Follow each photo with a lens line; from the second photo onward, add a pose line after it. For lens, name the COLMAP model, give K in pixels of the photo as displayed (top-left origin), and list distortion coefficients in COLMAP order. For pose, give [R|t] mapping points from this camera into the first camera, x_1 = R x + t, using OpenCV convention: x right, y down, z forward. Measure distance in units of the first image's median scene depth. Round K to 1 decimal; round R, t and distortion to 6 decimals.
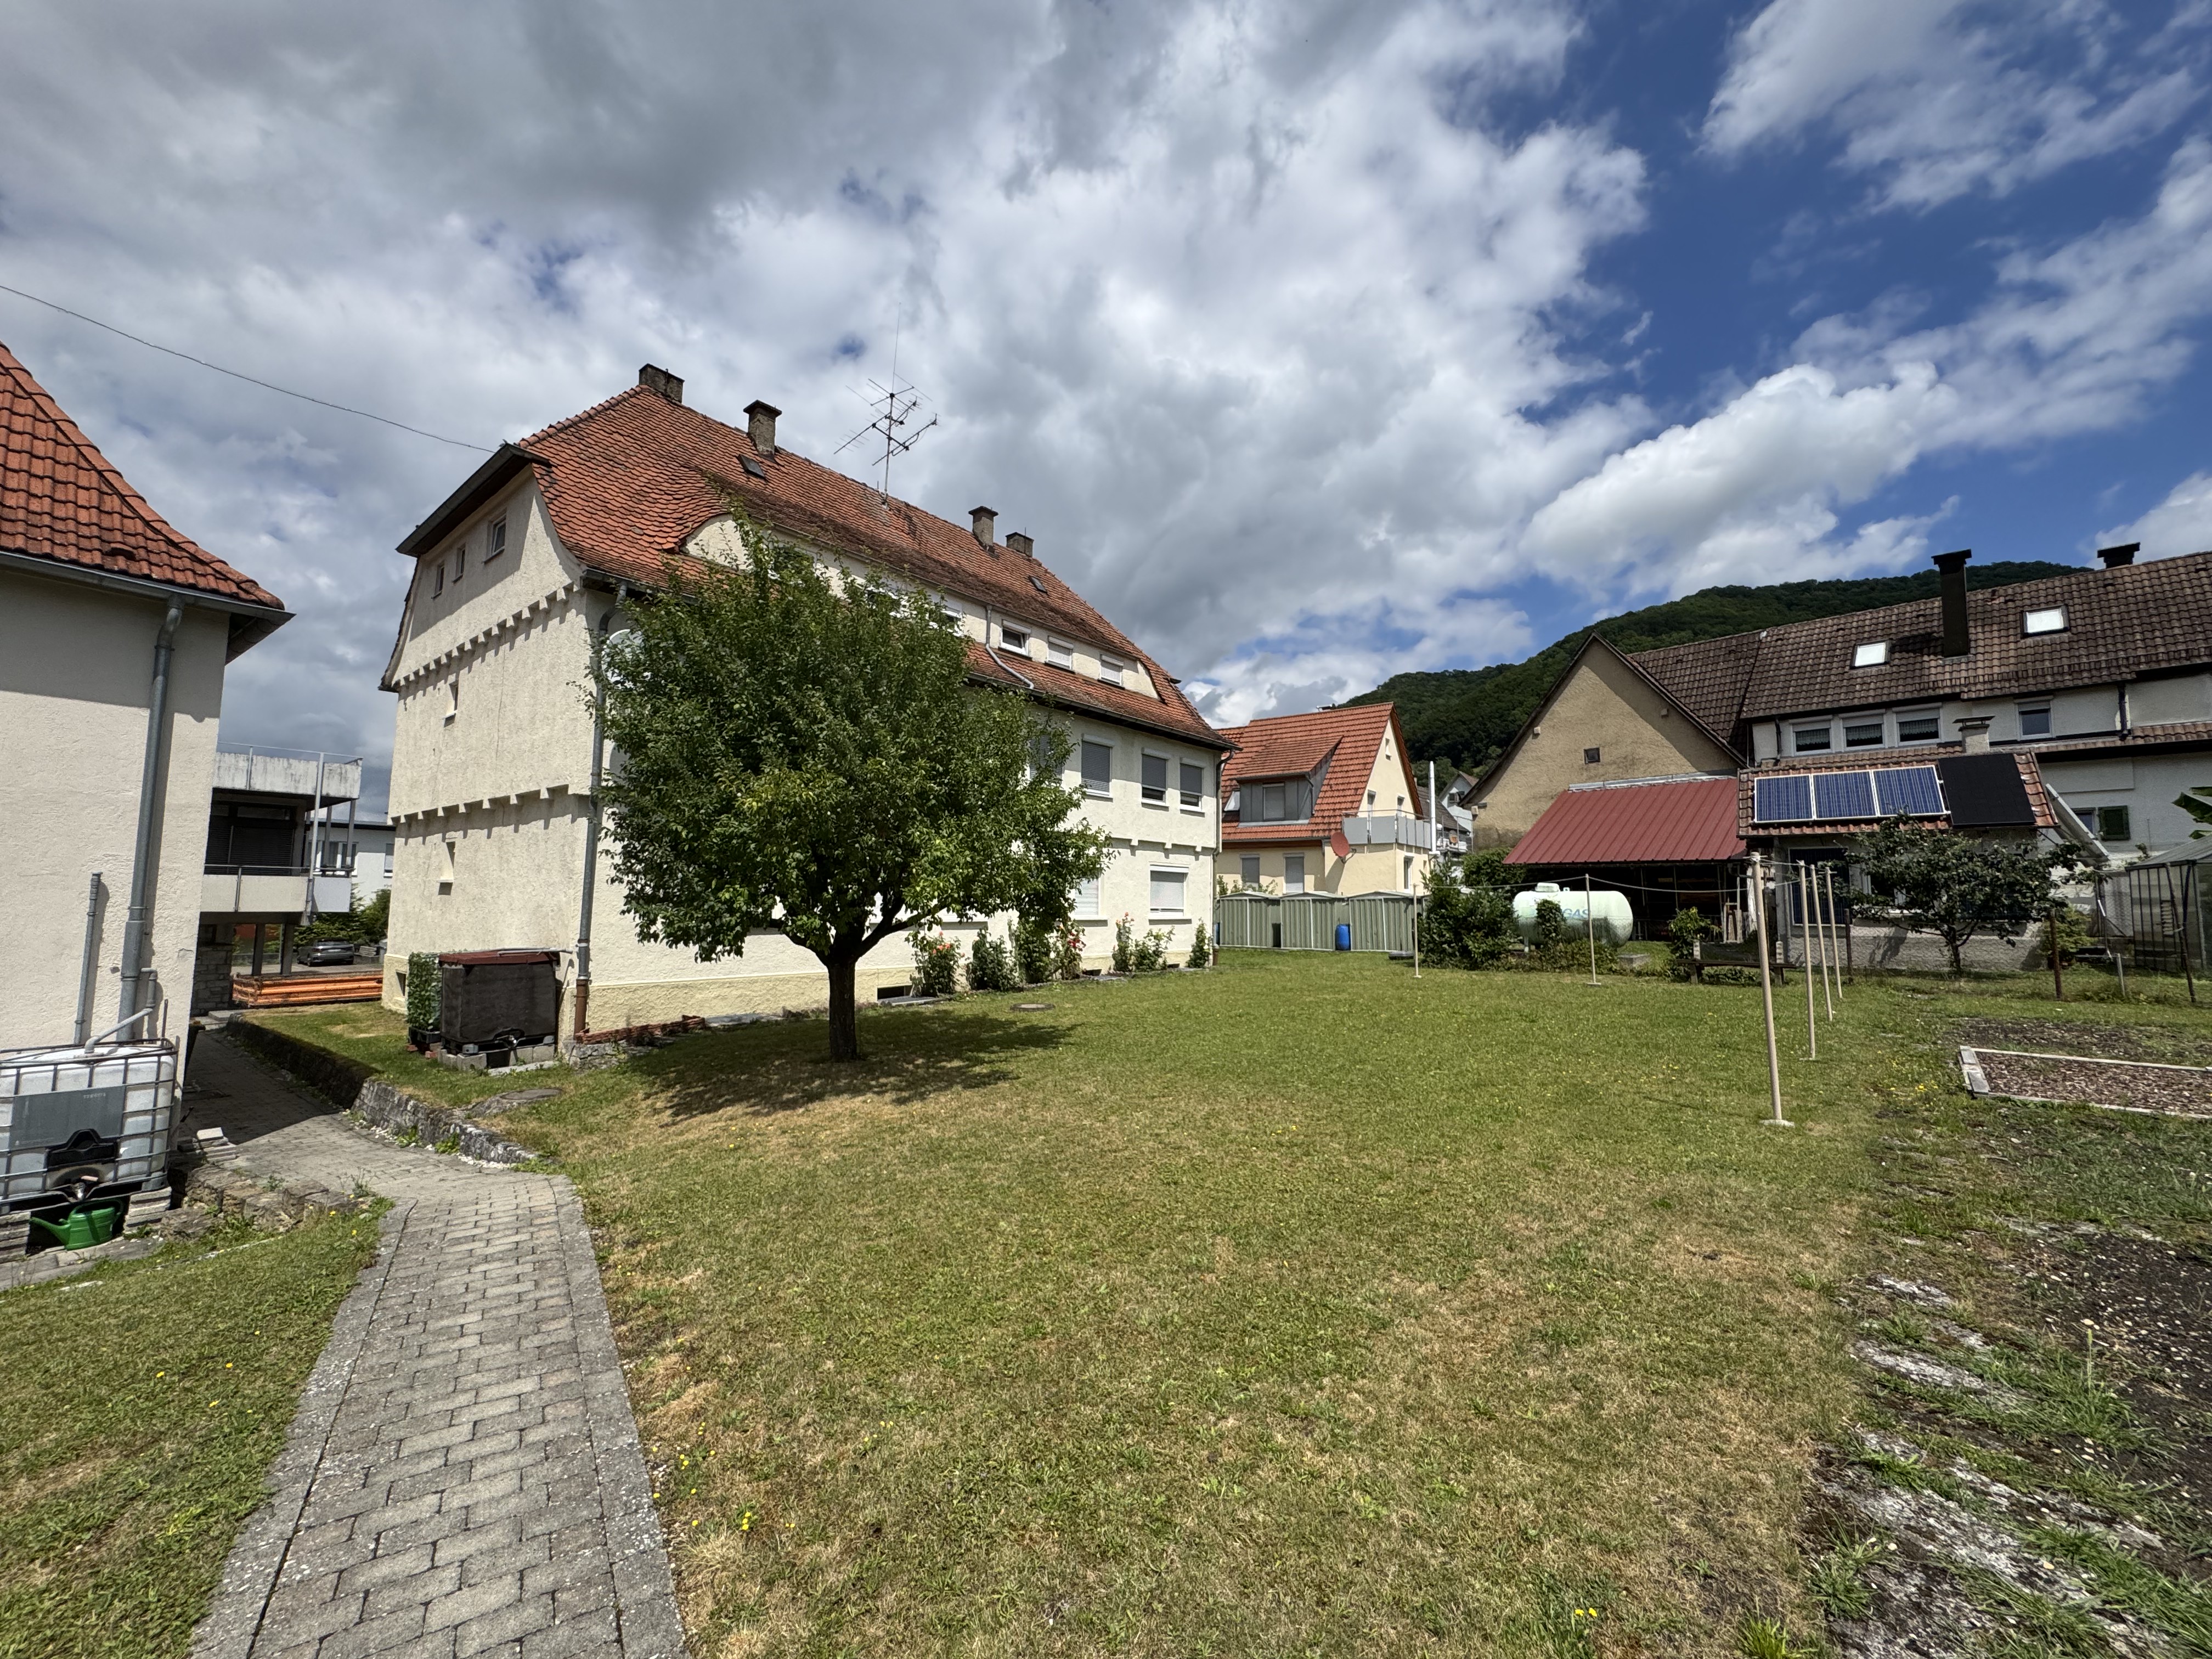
lens RADIAL K [[882.8, 0, 1104.2], [0, 882.8, 814.1], [0, 0, 1]] dist [-0.000387, 0.000154]
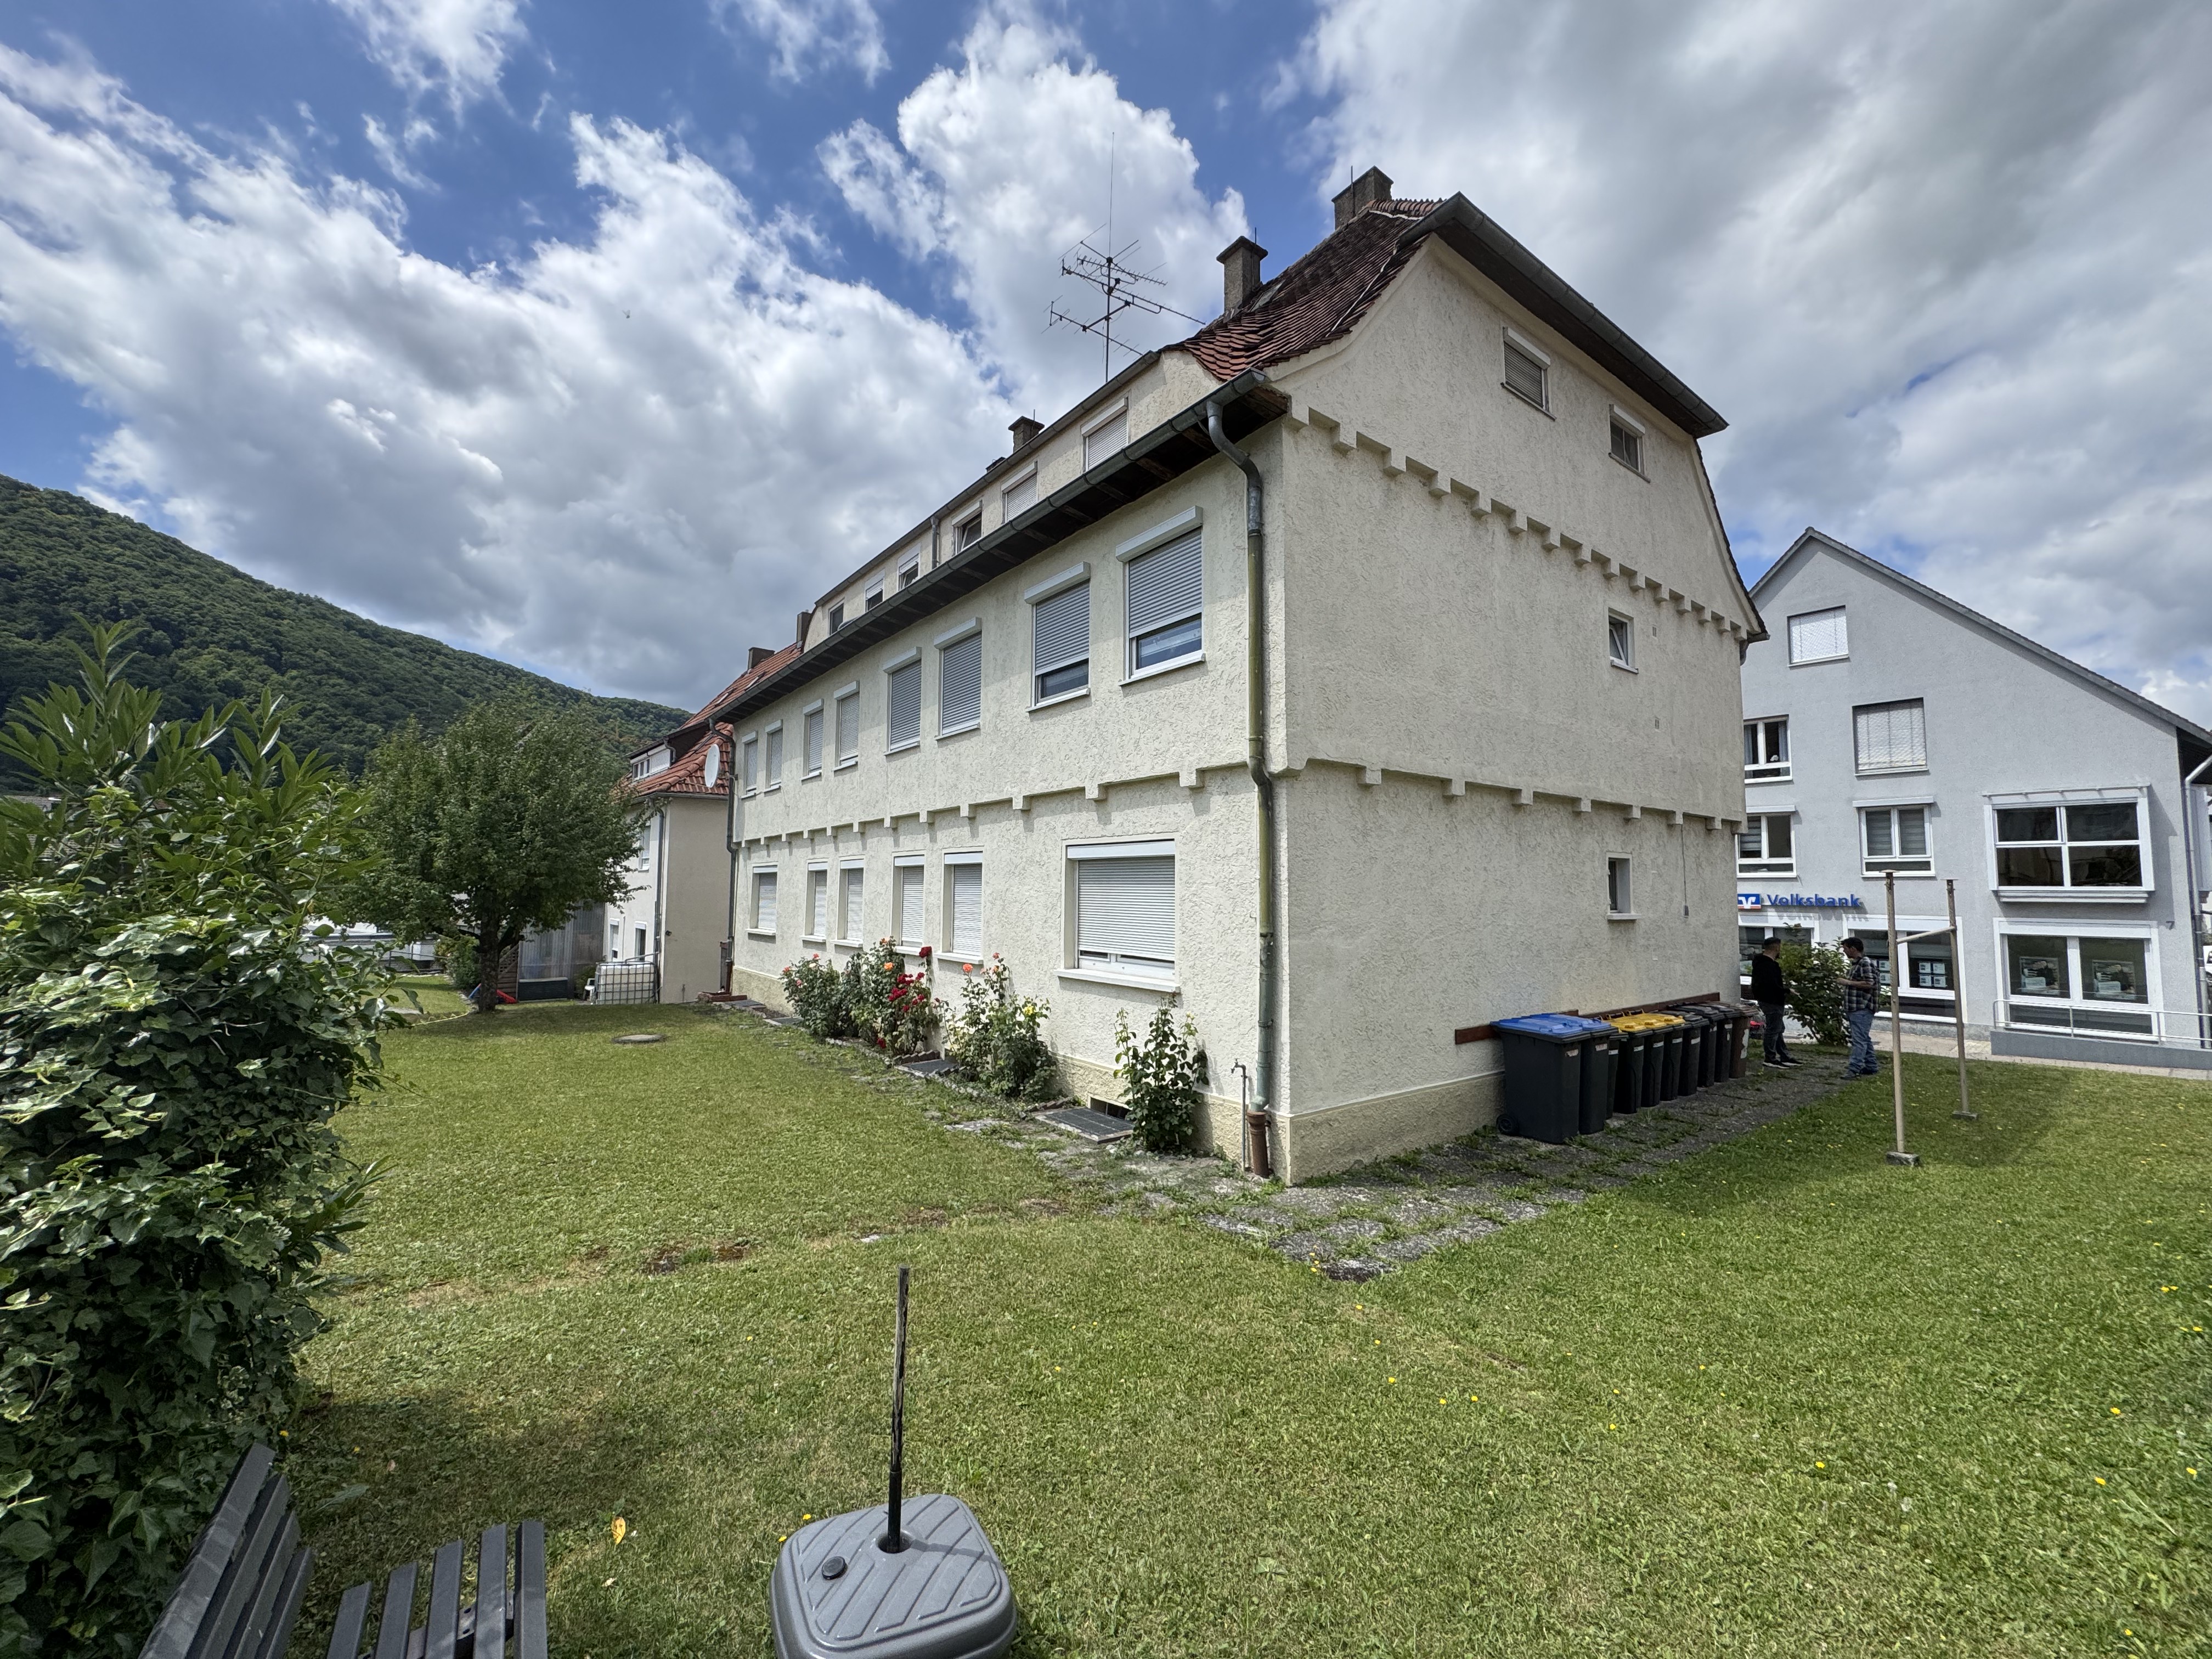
lens RADIAL K [[882.8, 0, 1107.1], [0, 882.8, 835.9], [0, 0, 1]] dist [-0.000387, 0.000154]
pose [[-0.233416, -0.079921, -0.969087, 0.293968], [0.088216, 0.990766, -0.102957, 0.063011], [0.968367, -0.109521, -0.224211, 0.711543]]
